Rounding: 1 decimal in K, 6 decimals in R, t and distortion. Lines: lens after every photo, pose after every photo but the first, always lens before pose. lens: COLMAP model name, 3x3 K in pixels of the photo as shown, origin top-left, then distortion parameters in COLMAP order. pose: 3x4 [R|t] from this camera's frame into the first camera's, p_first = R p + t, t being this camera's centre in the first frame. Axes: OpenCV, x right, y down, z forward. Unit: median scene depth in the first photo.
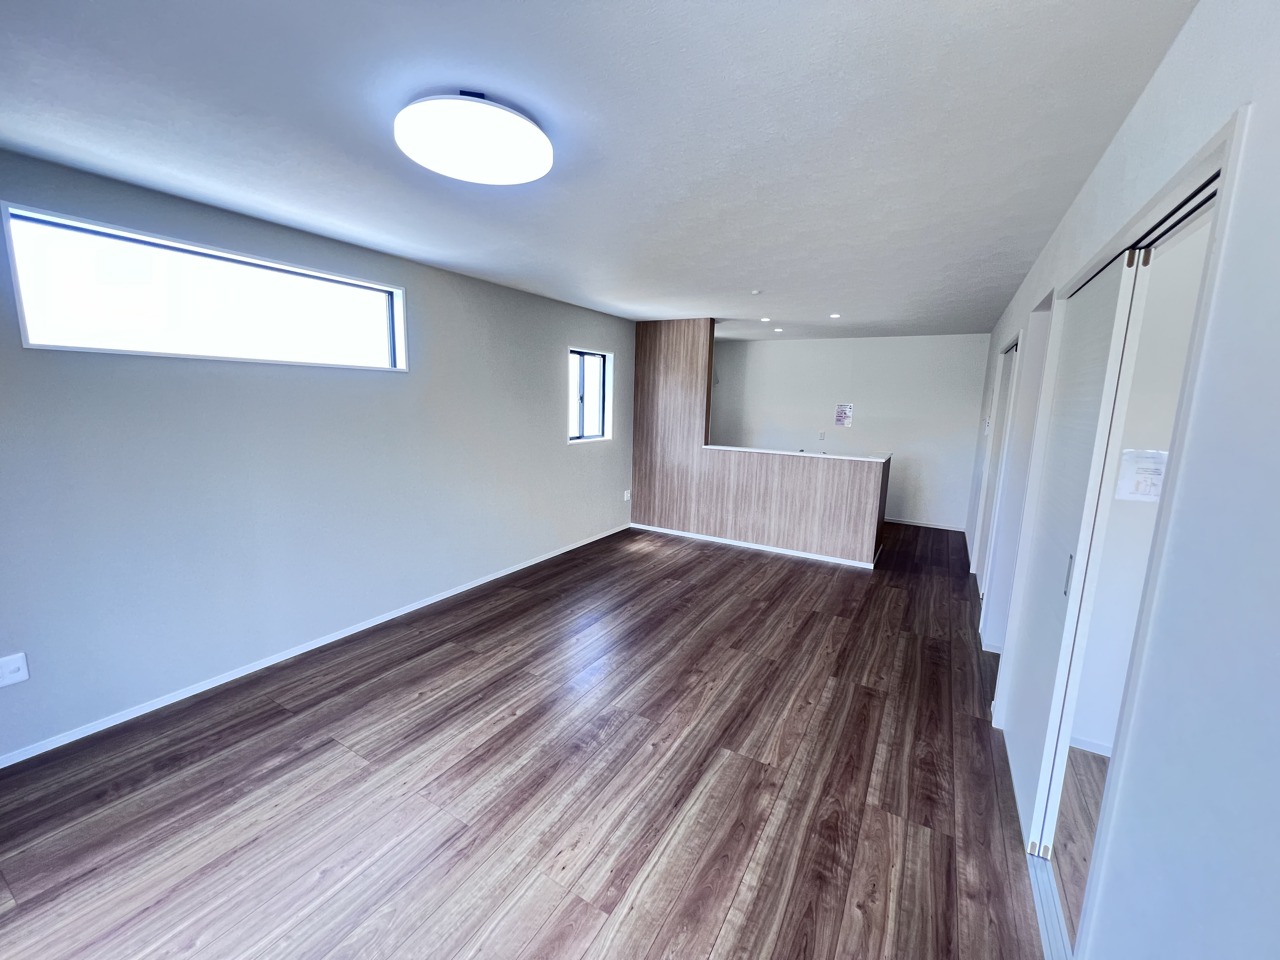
lens RADIAL K [[512.5, 0, 636.8], [0, 512.5, 477.6], [0, 0, 1]] dist [-0.003464, 0.001491]
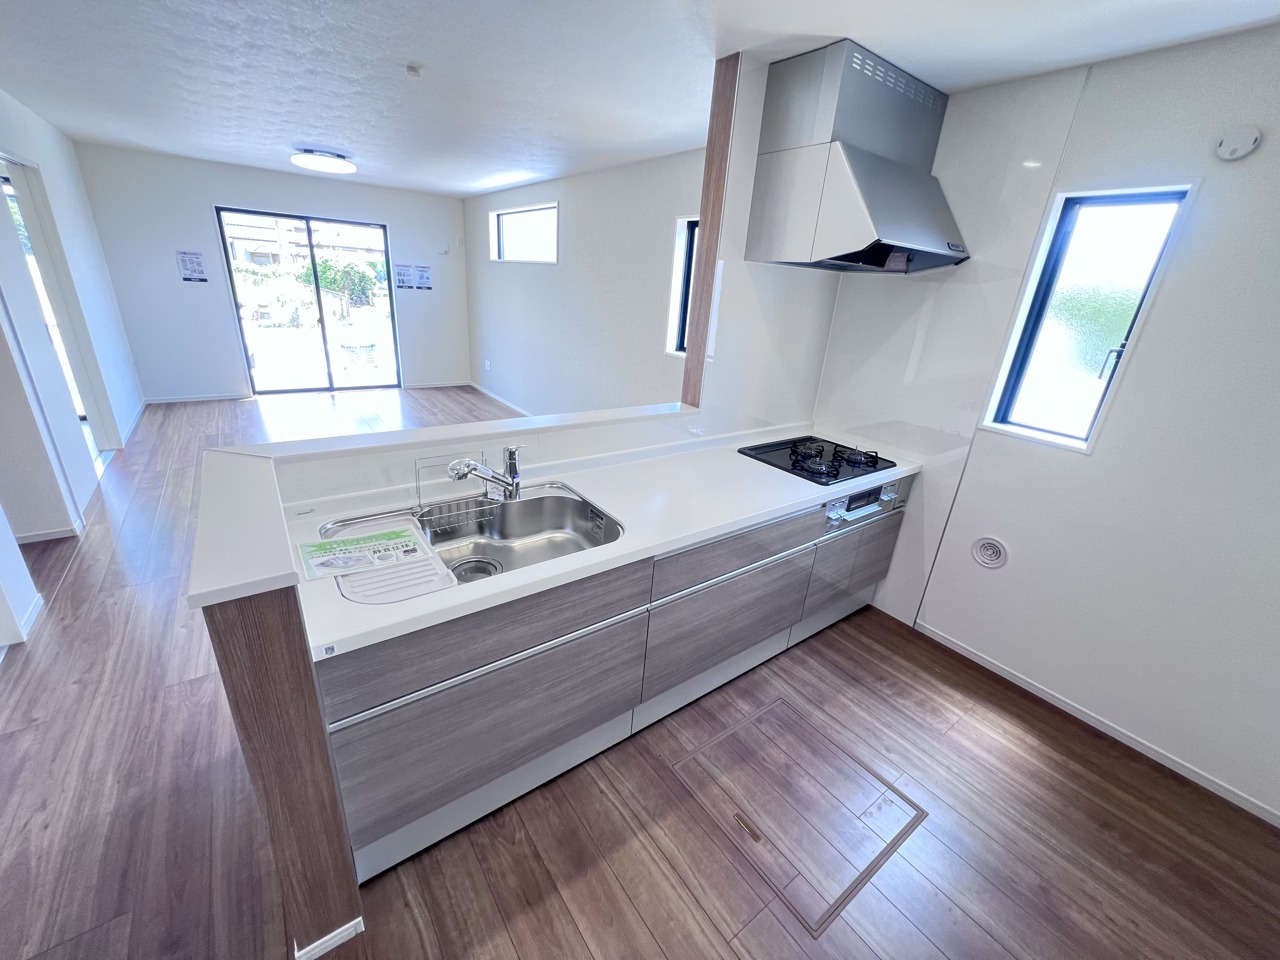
lens RADIAL K [[512.5, 0, 639.4], [0, 512.5, 480.3], [0, 0, 1]] dist [-0.003464, 0.001491]
pose [[-0.382858, 0.282760, -0.879470, 1.035116], [-0.222040, 0.895932, 0.384713, -0.306643], [0.896726, 0.342568, -0.280230, 2.088916]]
